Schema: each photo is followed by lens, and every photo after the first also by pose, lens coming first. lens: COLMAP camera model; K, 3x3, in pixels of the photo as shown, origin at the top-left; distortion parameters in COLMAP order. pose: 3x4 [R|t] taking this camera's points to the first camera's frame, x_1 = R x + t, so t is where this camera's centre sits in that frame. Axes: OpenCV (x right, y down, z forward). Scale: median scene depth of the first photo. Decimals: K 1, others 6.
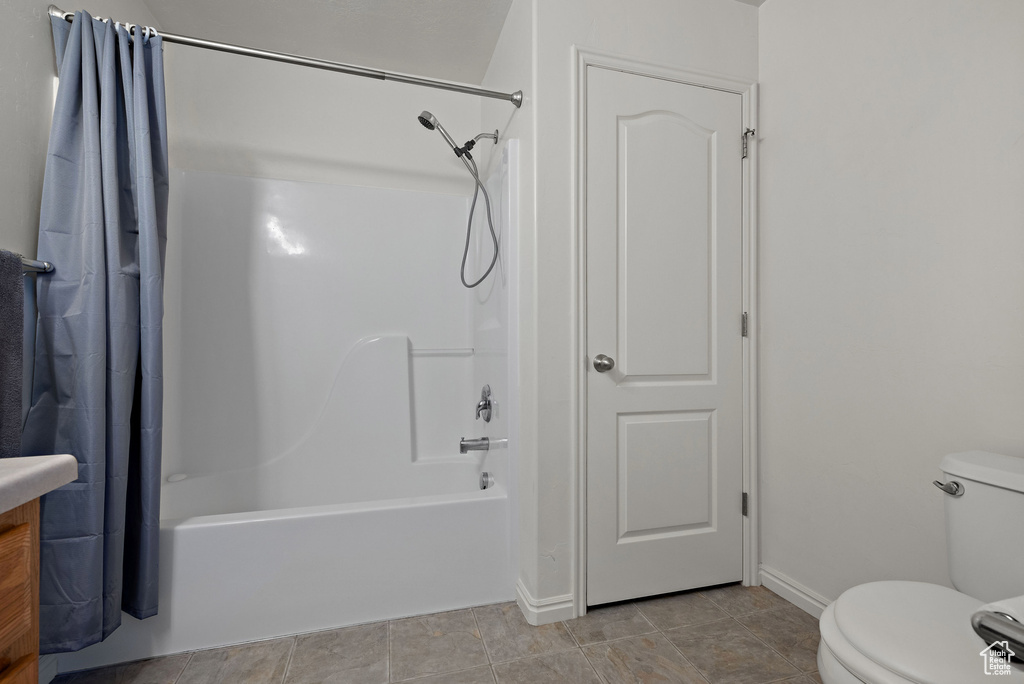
lens RADIAL K [[457.4, 0, 512.4], [0, 457.4, 347.5], [0, 0, 1]] dist [-0.001963, 0.000078]
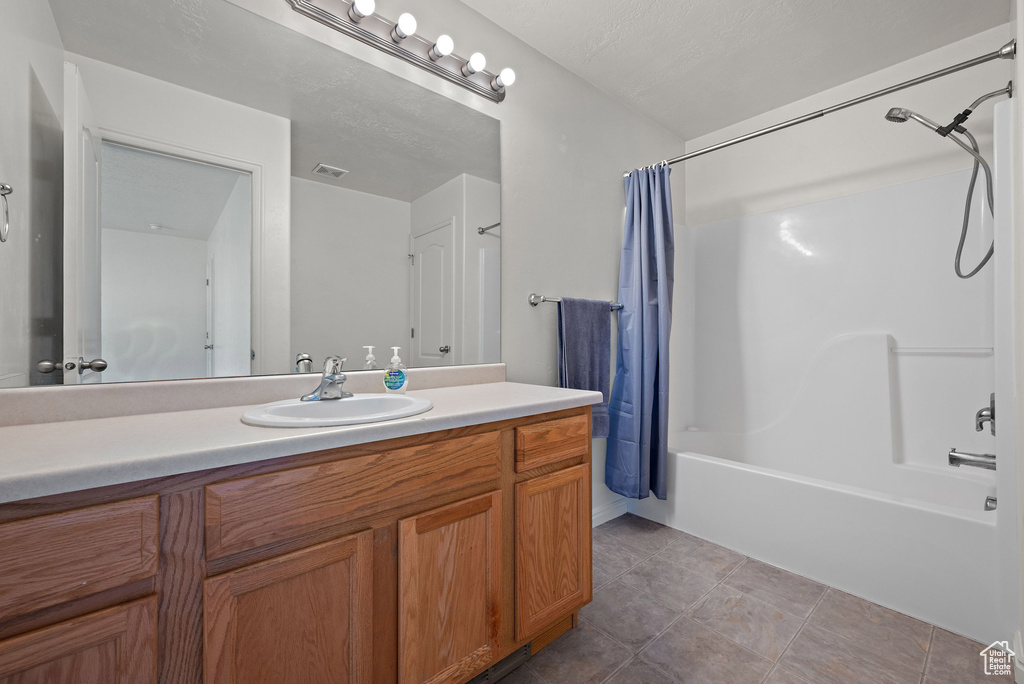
lens RADIAL K [[417.7, 0, 512.0], [0, 417.7, 342.0], [0, 0, 1]] dist [0.000724, -0.000027]
pose [[0.405154, 0.006616, -0.914224, 0.418860], [0.002550, 0.999962, 0.008367, -0.027699], [0.914245, -0.005721, 0.405122, -0.168239]]
